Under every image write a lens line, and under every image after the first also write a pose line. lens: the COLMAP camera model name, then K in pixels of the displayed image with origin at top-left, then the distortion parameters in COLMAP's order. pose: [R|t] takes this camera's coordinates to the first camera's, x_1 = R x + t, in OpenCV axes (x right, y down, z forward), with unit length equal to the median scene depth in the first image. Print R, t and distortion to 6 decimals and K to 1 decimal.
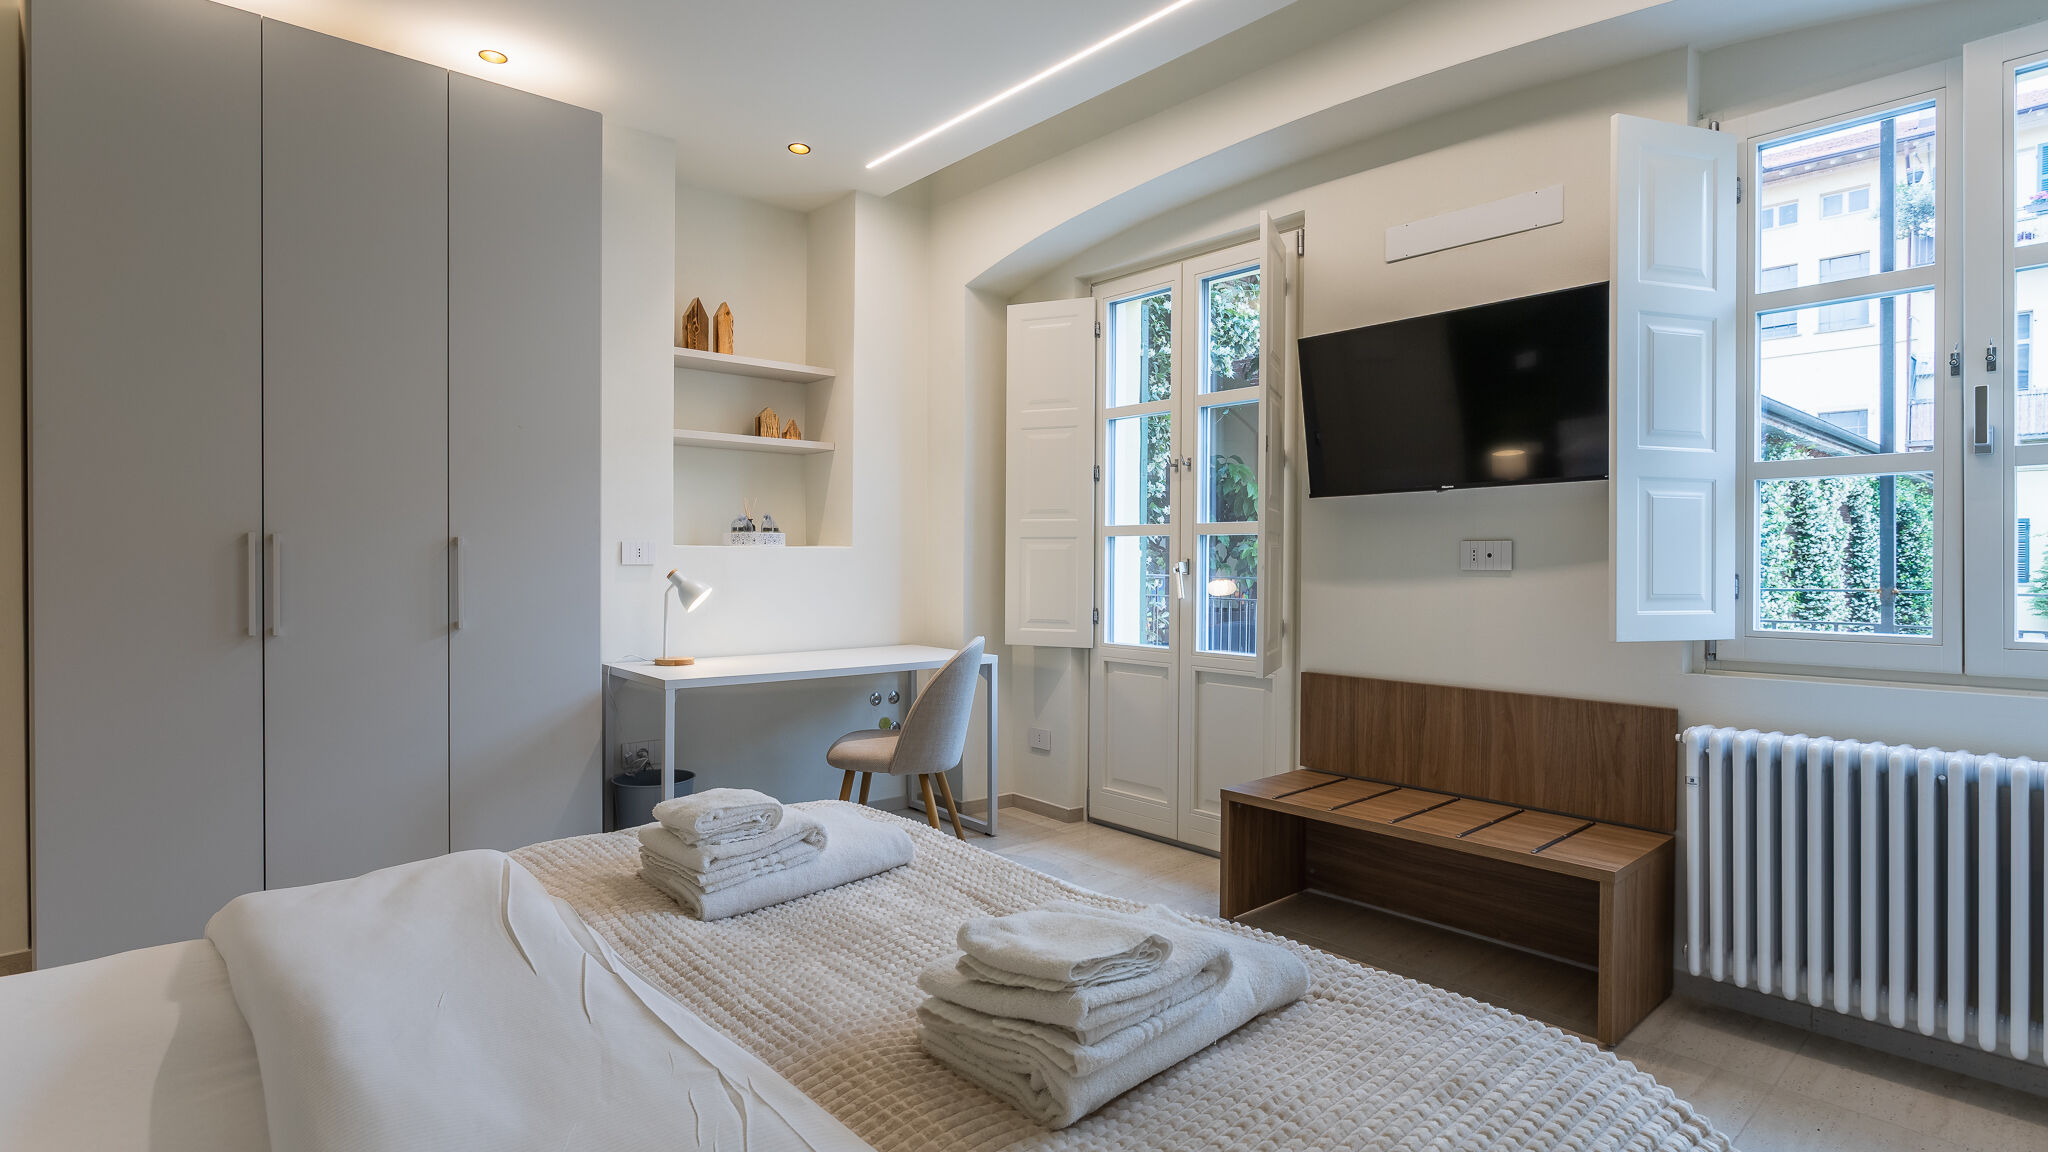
lens RADIAL K [[1162.5, 0, 1027.8], [0, 1162.5, 569.8], [0, 0, 1]] dist [-0.002793, -0.000726]
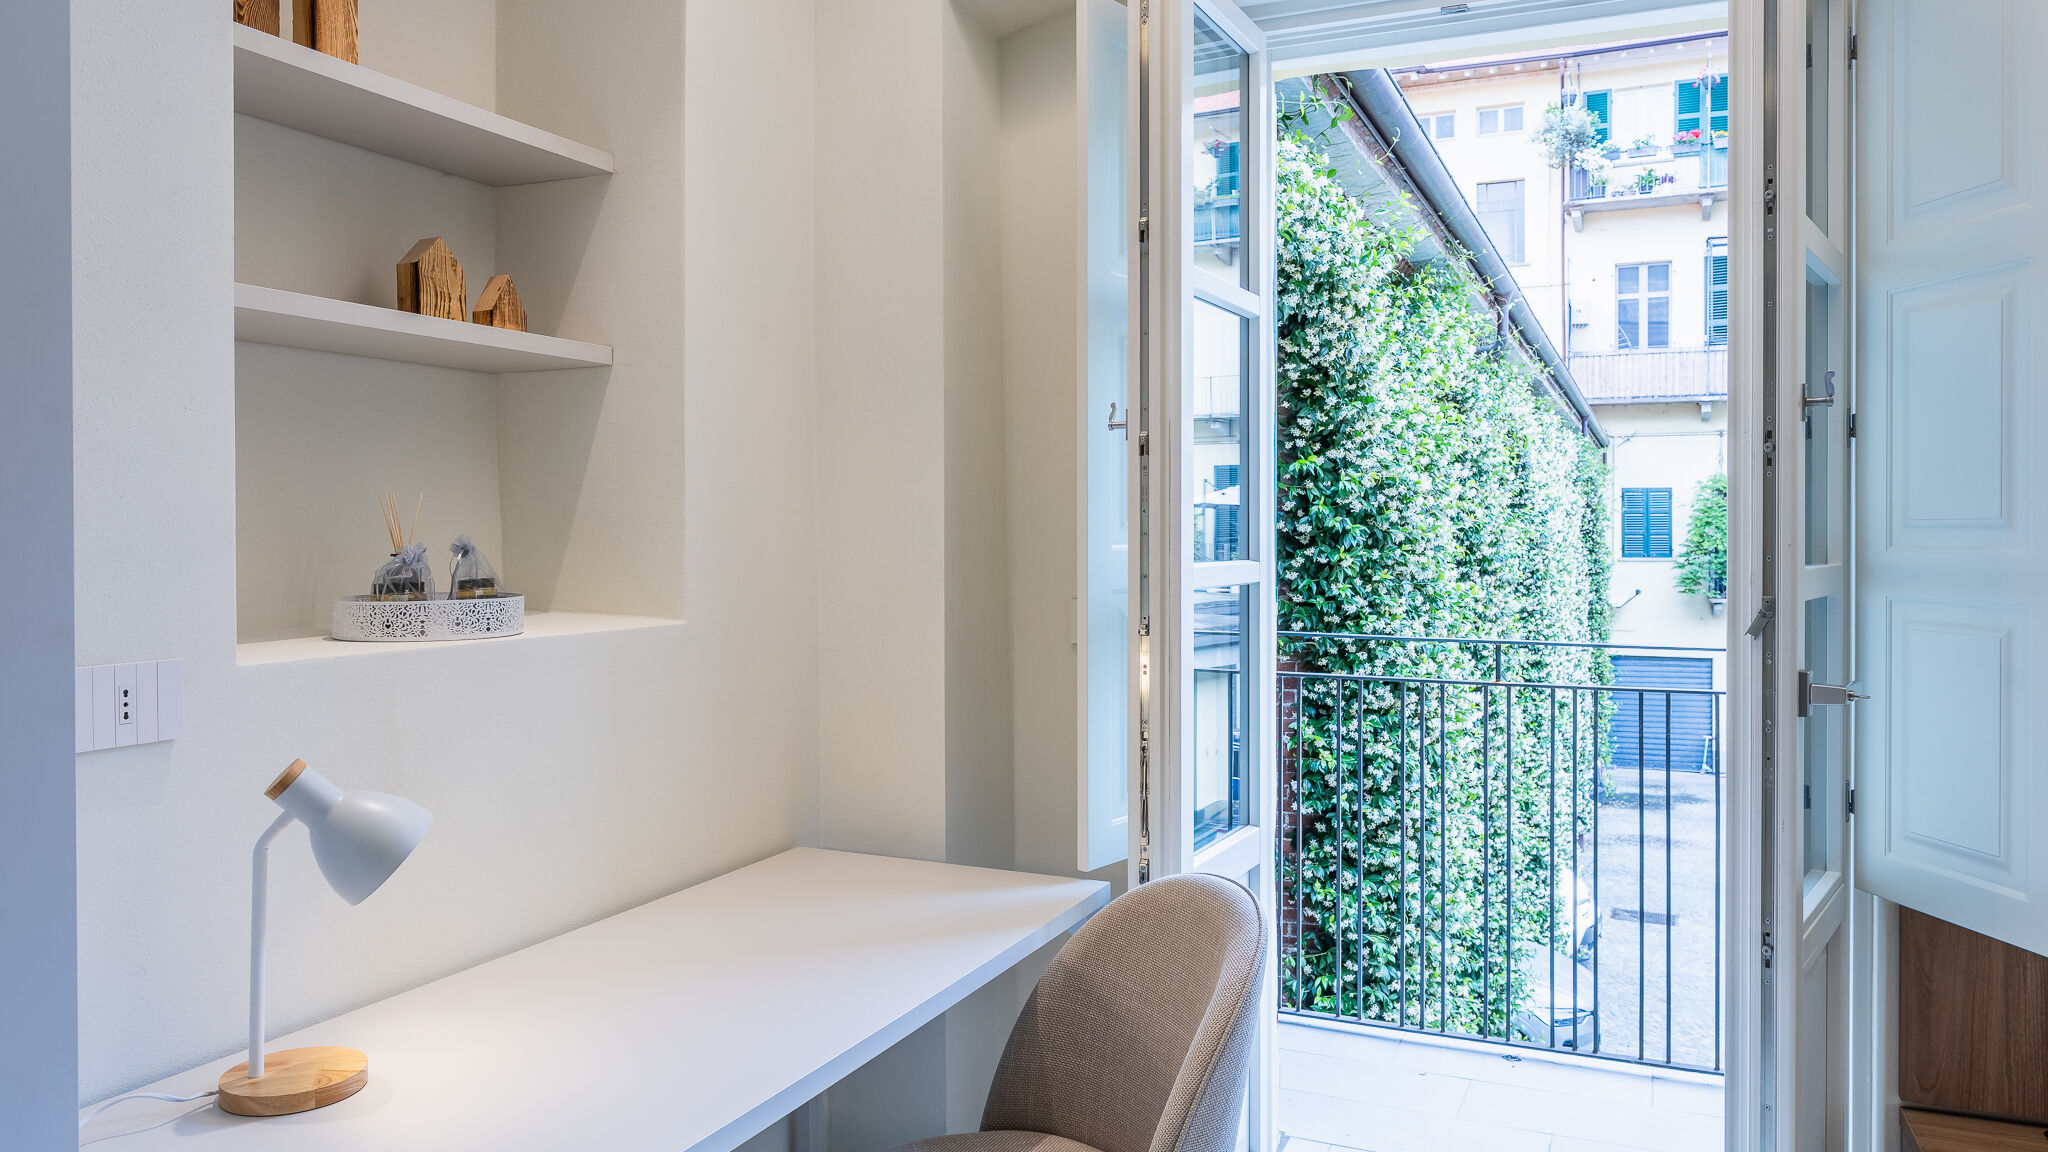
lens RADIAL K [[1424.3, 0, 1020.6], [0, 1424.3, 558.4], [0, 0, 1]] dist [-0.004984, -0.000637]
pose [[0.885199, -0.021499, 0.464716, -0.269532], [0.010762, 0.999611, 0.025744, -0.050829], [-0.465089, -0.017787, 0.885085, 0.532753]]
